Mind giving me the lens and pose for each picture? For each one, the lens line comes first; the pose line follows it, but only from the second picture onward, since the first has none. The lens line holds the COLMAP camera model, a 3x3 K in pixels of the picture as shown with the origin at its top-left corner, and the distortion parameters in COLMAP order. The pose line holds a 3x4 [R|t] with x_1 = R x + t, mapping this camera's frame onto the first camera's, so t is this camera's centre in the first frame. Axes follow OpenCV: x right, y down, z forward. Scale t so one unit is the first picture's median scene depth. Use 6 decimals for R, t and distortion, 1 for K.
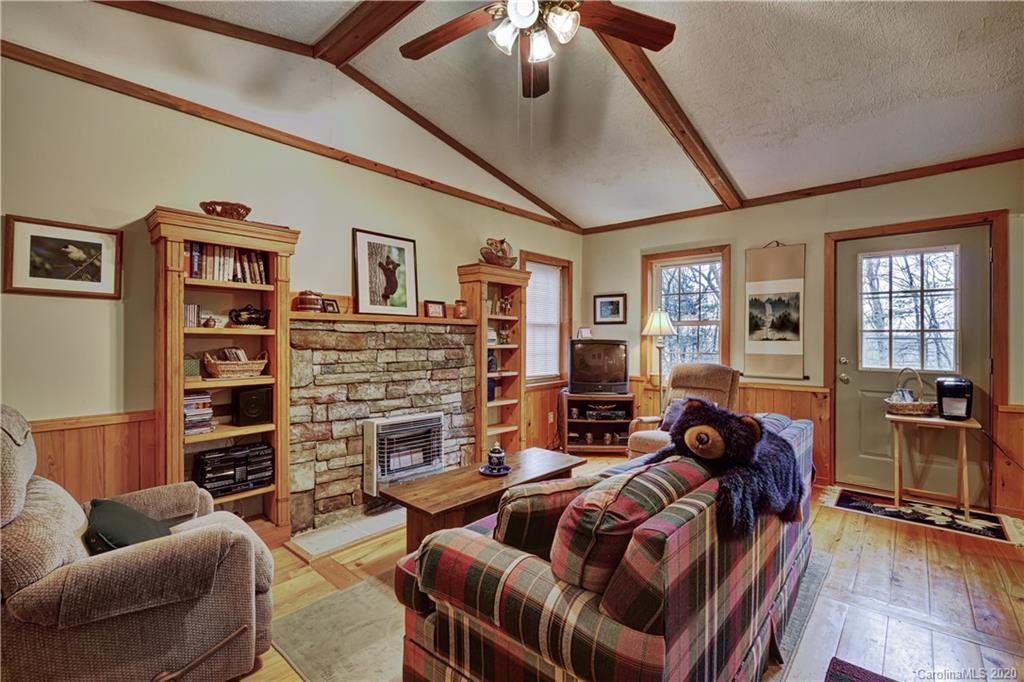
lens RADIAL K [[449.5, 0, 512.0], [0, 449.5, 341.0], [0, 0, 1]] dist [-0.000783, 0.000008]
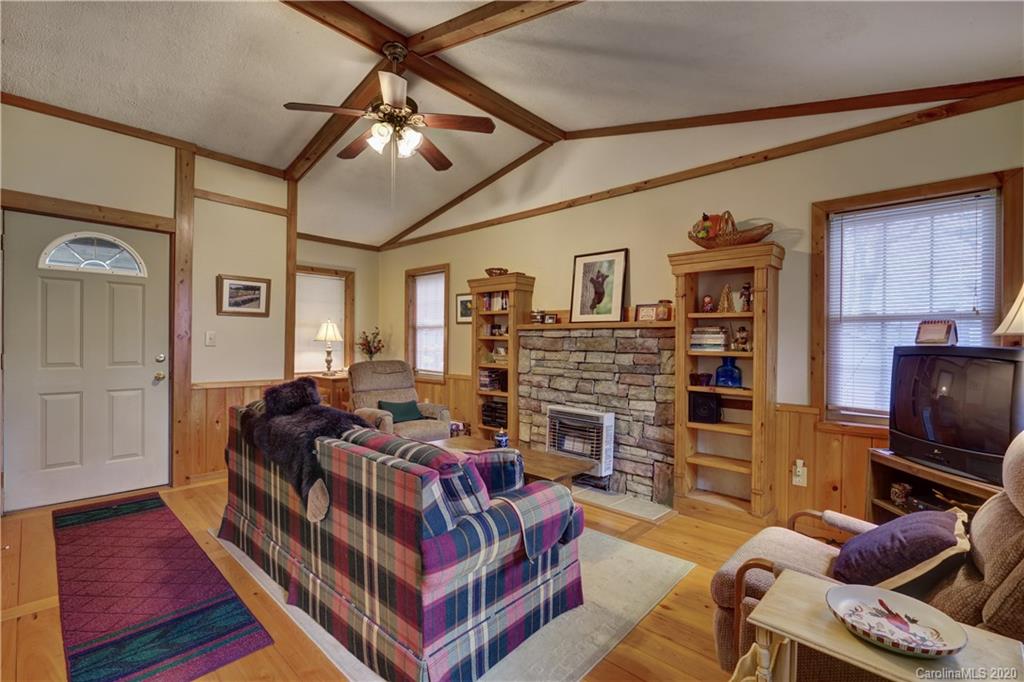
lens RADIAL K [[449.5, 0, 512.0], [0, 449.5, 341.0], [0, 0, 1]] dist [-0.000783, 0.000008]
pose [[-0.005432, 0.000443, -0.999985, 0.895679], [-0.009161, 0.999958, 0.000493, -0.007698], [0.999943, 0.009163, -0.005428, 0.802397]]
